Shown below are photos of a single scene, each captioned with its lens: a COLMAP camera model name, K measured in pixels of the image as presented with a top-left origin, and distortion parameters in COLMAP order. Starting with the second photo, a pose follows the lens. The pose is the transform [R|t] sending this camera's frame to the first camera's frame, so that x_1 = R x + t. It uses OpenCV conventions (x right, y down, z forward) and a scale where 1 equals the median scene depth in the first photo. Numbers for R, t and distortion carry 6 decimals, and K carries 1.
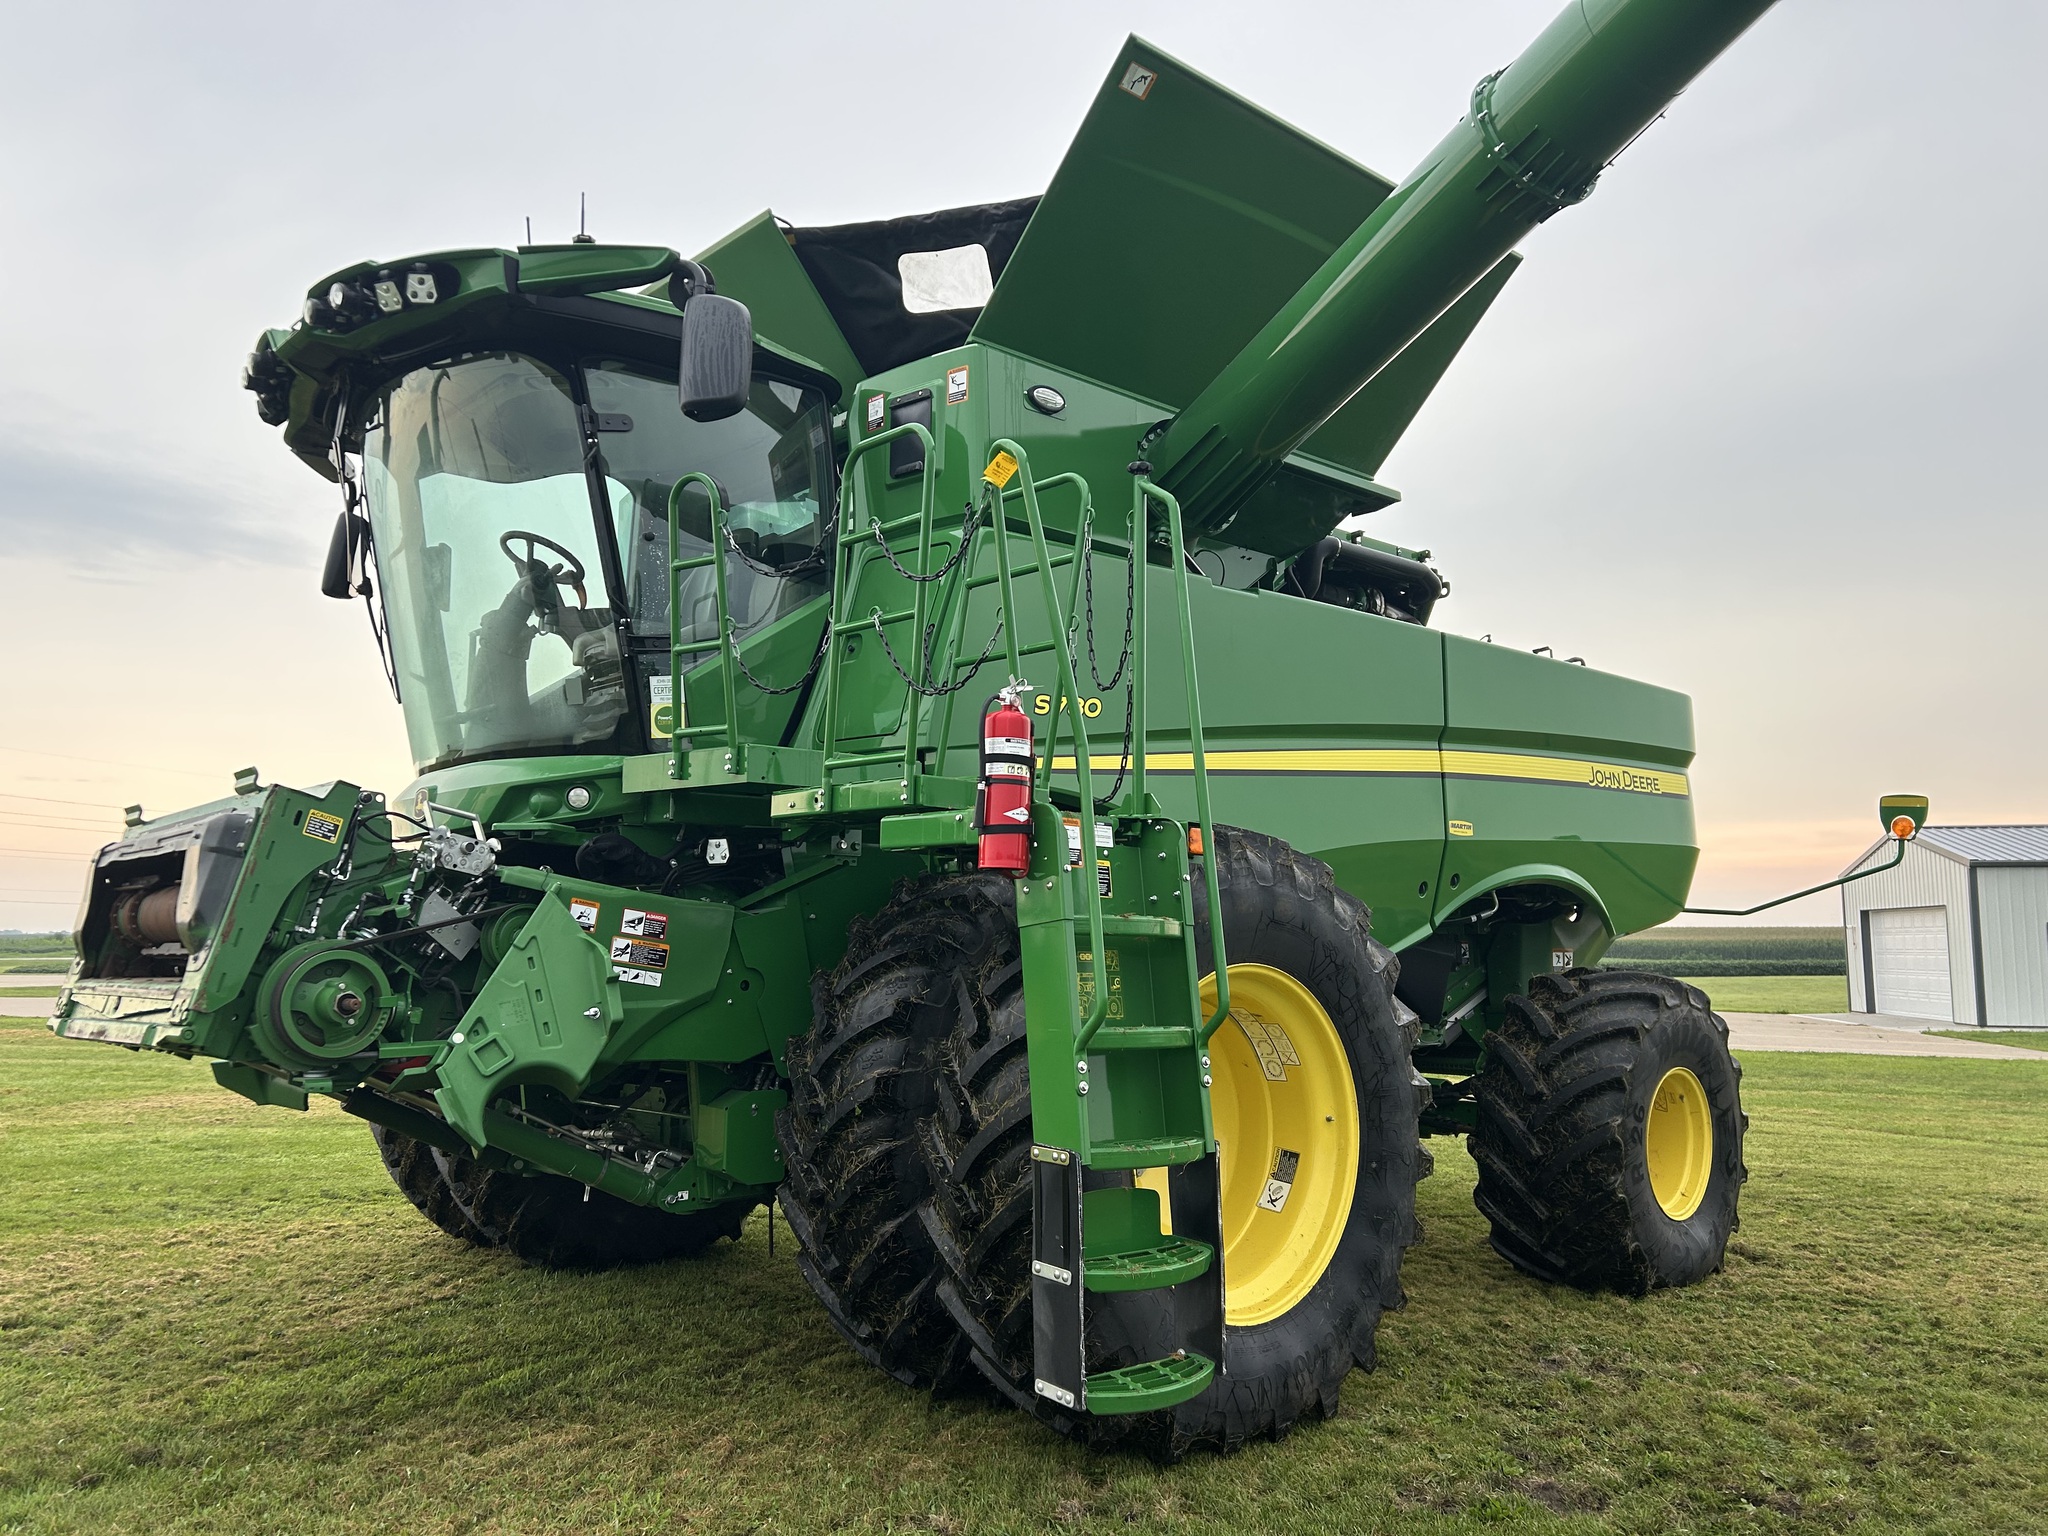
lens RADIAL K [[1539.9, 0, 1024.1], [0, 1539.9, 749.8], [0, 0, 1]] dist [0.049838, -0.046253]
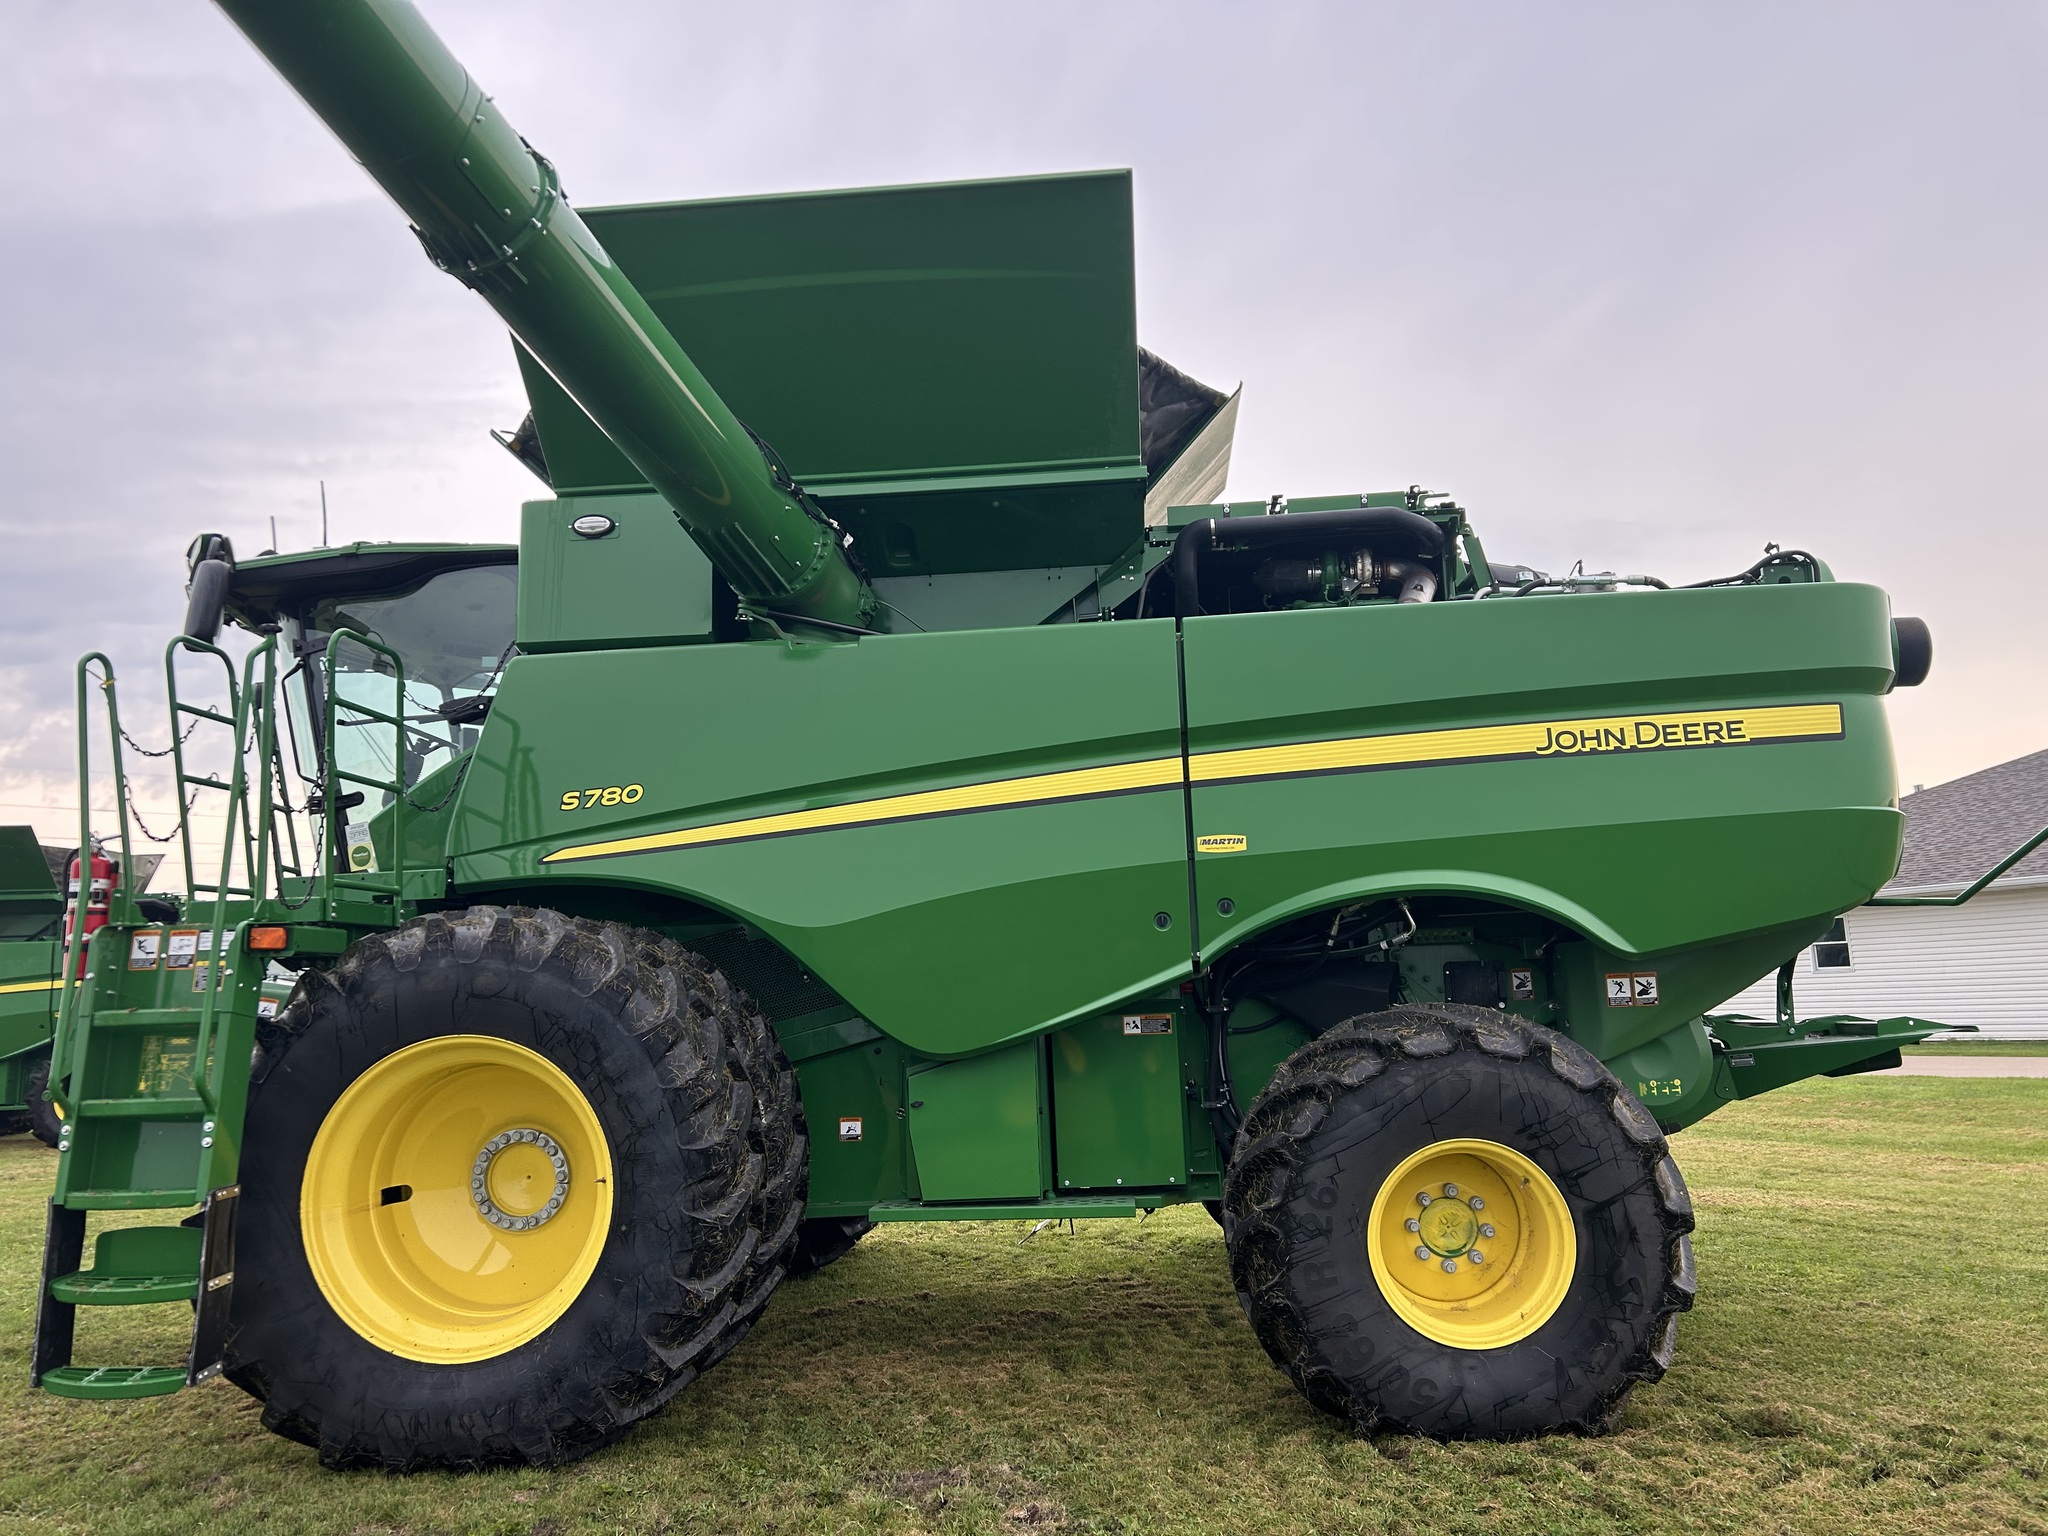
lens RADIAL K [[1539.9, 0, 1010.1], [0, 1539.9, 780.5], [0, 0, 1]] dist [0.049838, -0.046253]
pose [[0.691207, -0.136830, -0.709585, 1.068435], [0.134253, 0.989131, -0.059959, 0.068738], [0.710077, -0.053820, 0.702064, 0.449867]]
